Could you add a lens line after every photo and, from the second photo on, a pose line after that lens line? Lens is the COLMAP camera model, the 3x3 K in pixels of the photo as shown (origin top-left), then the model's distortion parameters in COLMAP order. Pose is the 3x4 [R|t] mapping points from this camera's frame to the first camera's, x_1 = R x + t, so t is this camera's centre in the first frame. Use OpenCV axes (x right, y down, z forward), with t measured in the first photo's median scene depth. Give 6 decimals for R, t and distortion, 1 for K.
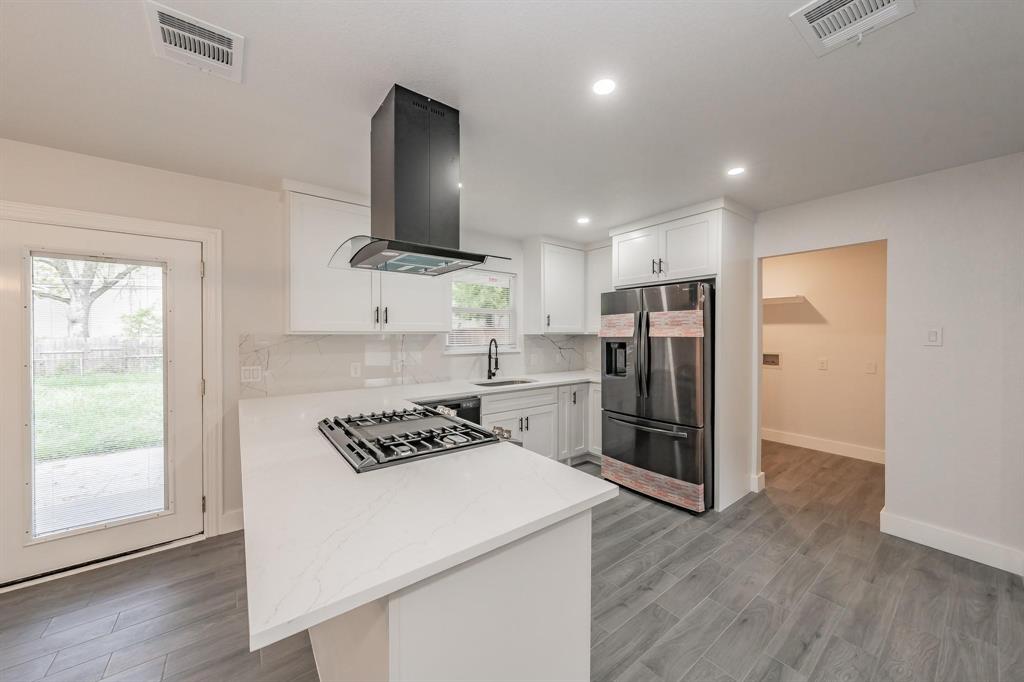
lens RADIAL K [[360.2, 0, 516.8], [0, 360.2, 336.0], [0, 0, 1]] dist [0.000342, 0.000196]
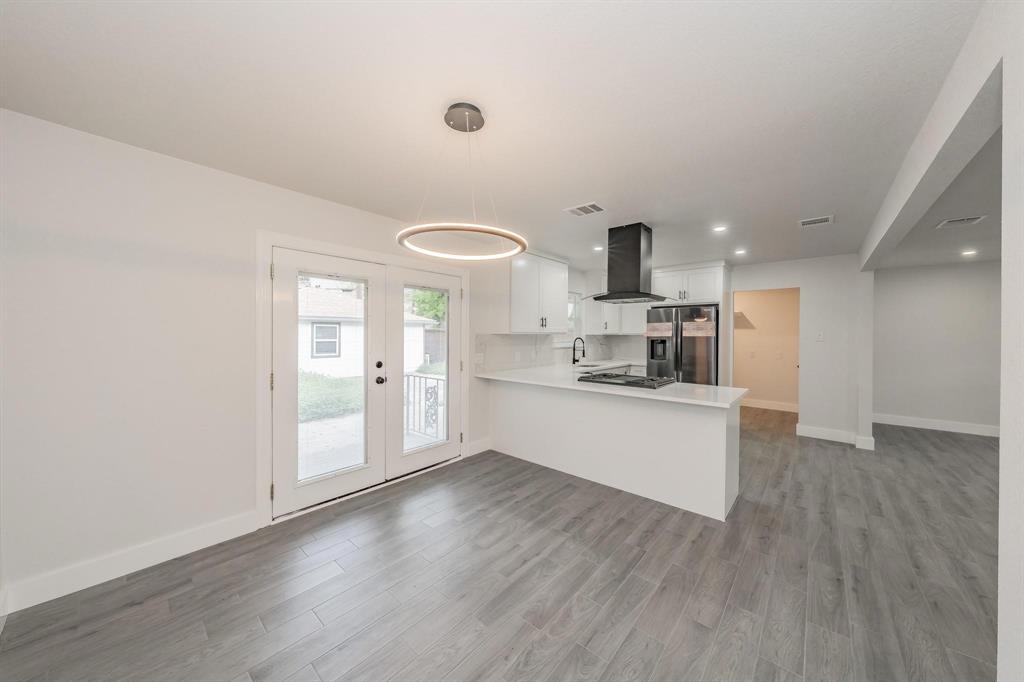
lens RADIAL K [[349.8, 0, 515.4], [0, 349.8, 336.3], [0, 0, 1]] dist [0.001263, 0.000100]
pose [[0.978321, 0.004029, 0.207053, -0.732641], [-0.003808, 0.999992, -0.001465, 0.007297], [-0.207057, 0.000645, 0.978329, -0.456578]]
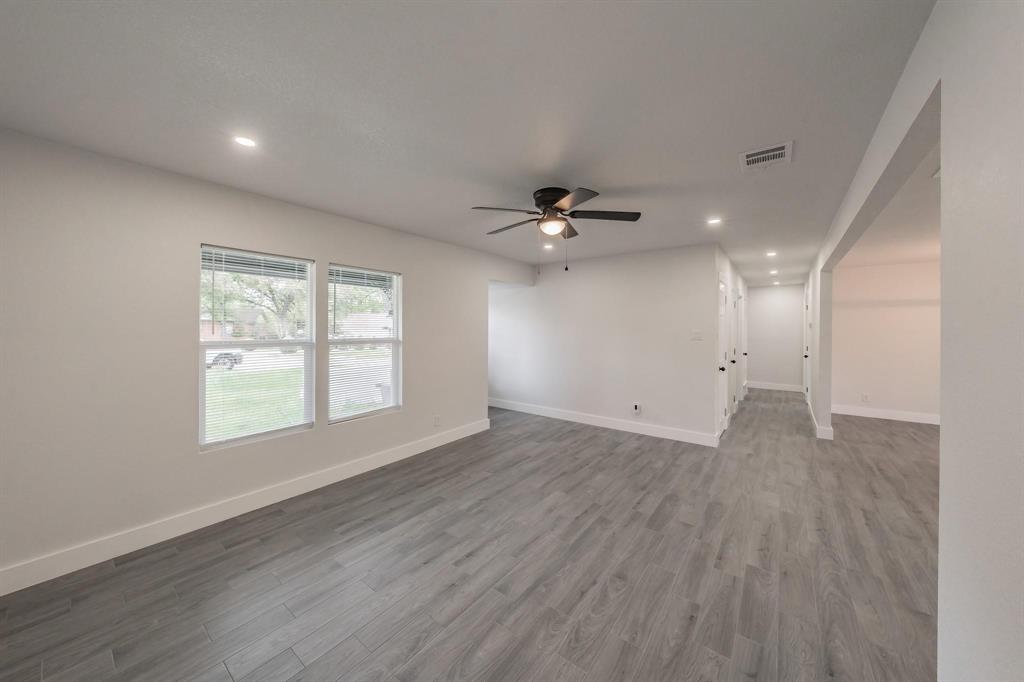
lens RADIAL K [[358.7, 0, 512.6], [0, 358.7, 327.4], [0, 0, 1]] dist [0.000406, 0.000041]
pose [[-0.962083, -0.006900, -0.272671, 1.377080], [-0.009222, 0.999931, 0.007234, -0.011507], [0.272602, 0.009474, -0.962080, 0.794615]]
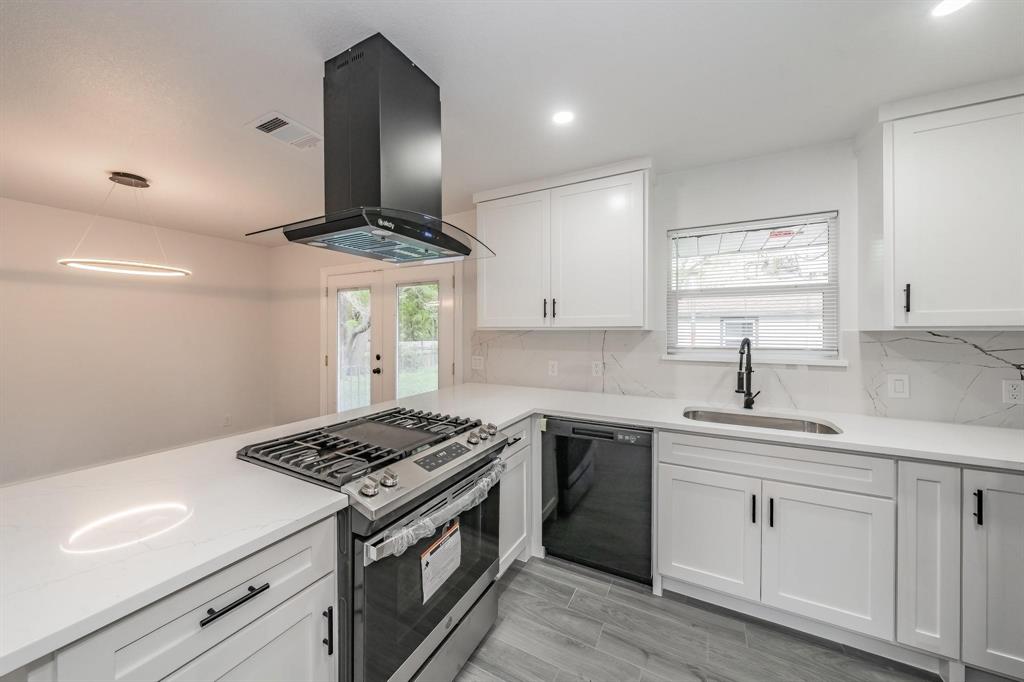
lens RADIAL K [[356.1, 0, 516.8], [0, 356.1, 331.9], [0, 0, 1]] dist [-0.001250, -0.000074]
pose [[0.423028, 0.004874, -0.906104, 0.333538], [-0.006706, 0.999975, 0.002248, -0.001126], [0.906092, 0.005125, 0.423050, 0.499280]]
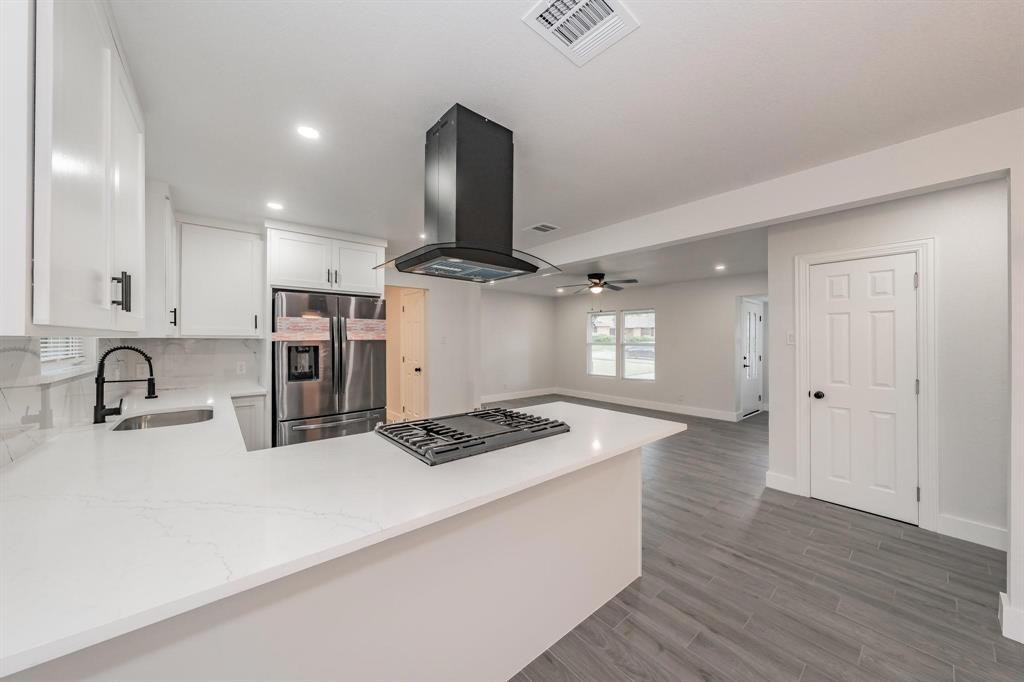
lens RADIAL K [[349.8, 0, 515.4], [0, 349.8, 336.3], [0, 0, 1]] dist [0.001263, 0.000100]
pose [[-0.048917, 0.007324, 0.998776, -0.720505], [0.005117, 0.999962, -0.007083, 0.001115], [-0.998790, 0.004764, -0.048952, 0.500421]]
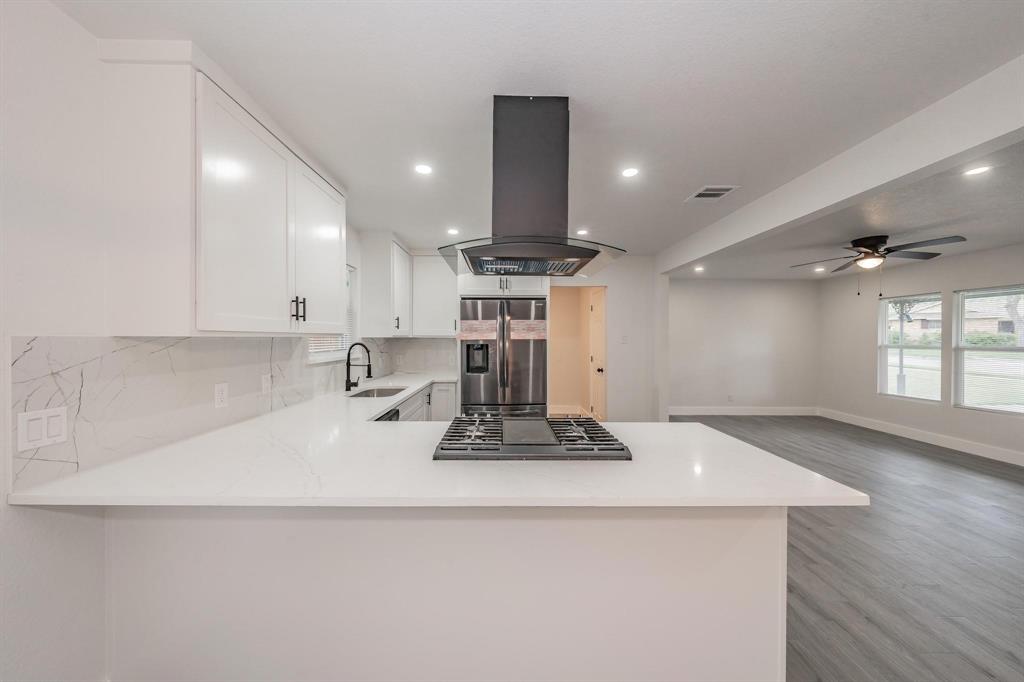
lens RADIAL K [[355.6, 0, 509.9], [0, 355.6, 339.4], [0, 0, 1]] dist [0.000894, 0.000034]
pose [[0.597276, -0.002549, 0.802032, -0.602380], [0.002606, 0.999996, 0.001237, 0.001064], [-0.802032, 0.001351, 0.597280, 0.246619]]
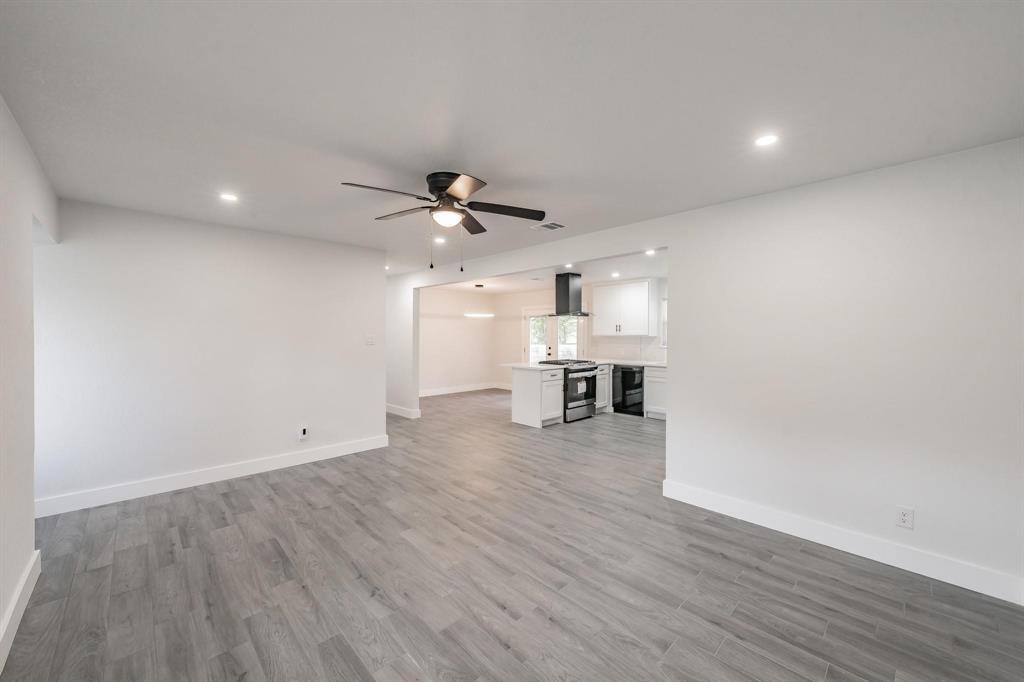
lens RADIAL K [[393.2, 0, 542.7], [0, 393.2, 337.6], [0, 0, 1]] dist [-0.001581, -0.000173]
pose [[0.166128, 0.006278, -0.986084, 1.899495], [-0.010853, 0.999931, 0.004538, -0.000782], [0.986044, 0.009948, 0.166185, 0.056384]]
